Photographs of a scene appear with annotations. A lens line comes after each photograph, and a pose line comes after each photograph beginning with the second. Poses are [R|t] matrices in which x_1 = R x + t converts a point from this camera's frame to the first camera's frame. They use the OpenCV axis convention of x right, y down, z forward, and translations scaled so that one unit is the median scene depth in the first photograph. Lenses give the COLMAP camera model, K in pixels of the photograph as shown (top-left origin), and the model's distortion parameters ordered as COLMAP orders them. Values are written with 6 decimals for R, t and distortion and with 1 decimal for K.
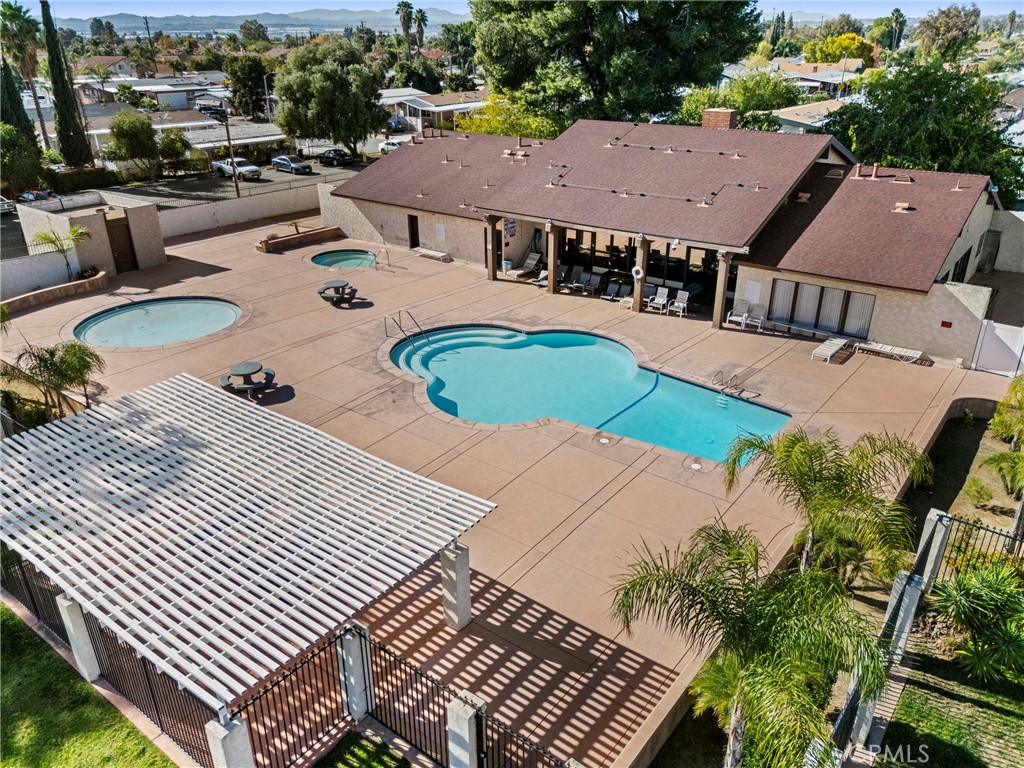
lens RADIAL K [[760.8, 0, 512.0], [0, 760.8, 384.0], [0, 0, 1]] dist [0.074589, -0.062326]
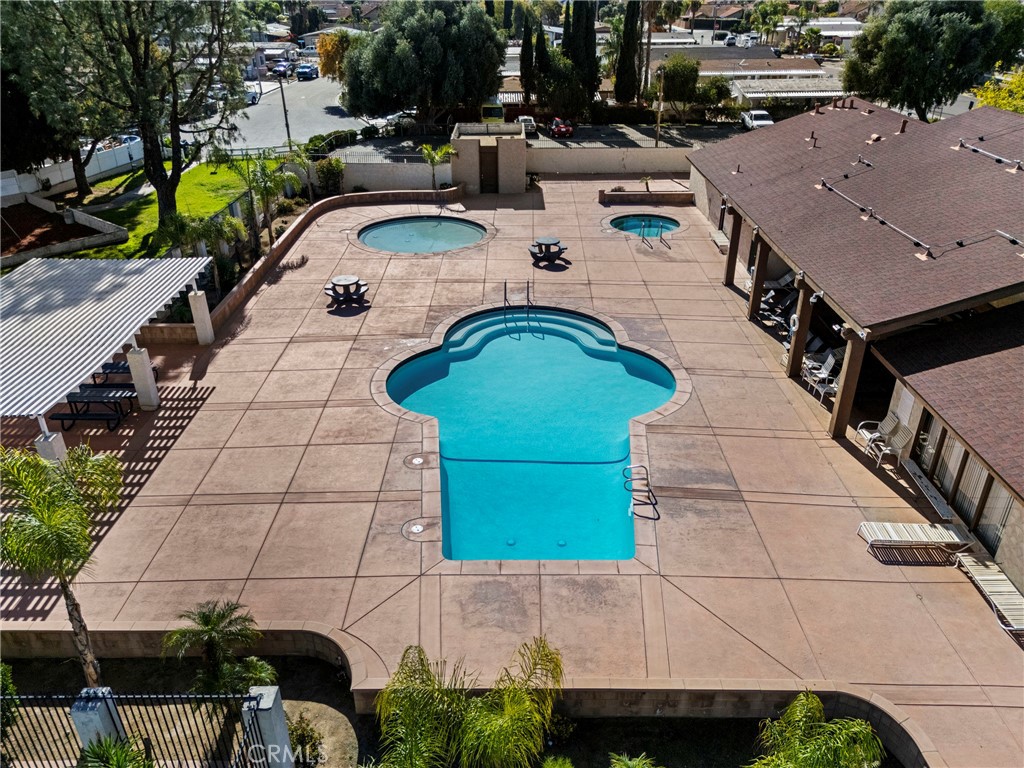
lens RADIAL K [[760.8, 0, 512.0], [0, 760.8, 384.0], [0, 0, 1]] dist [0.074589, -0.062326]
pose [[0.604250, 0.373137, -0.704024, 0.298966], [-0.328991, 0.921574, 0.206074, -0.086843], [0.725704, 0.107097, 0.679620, 0.181689]]
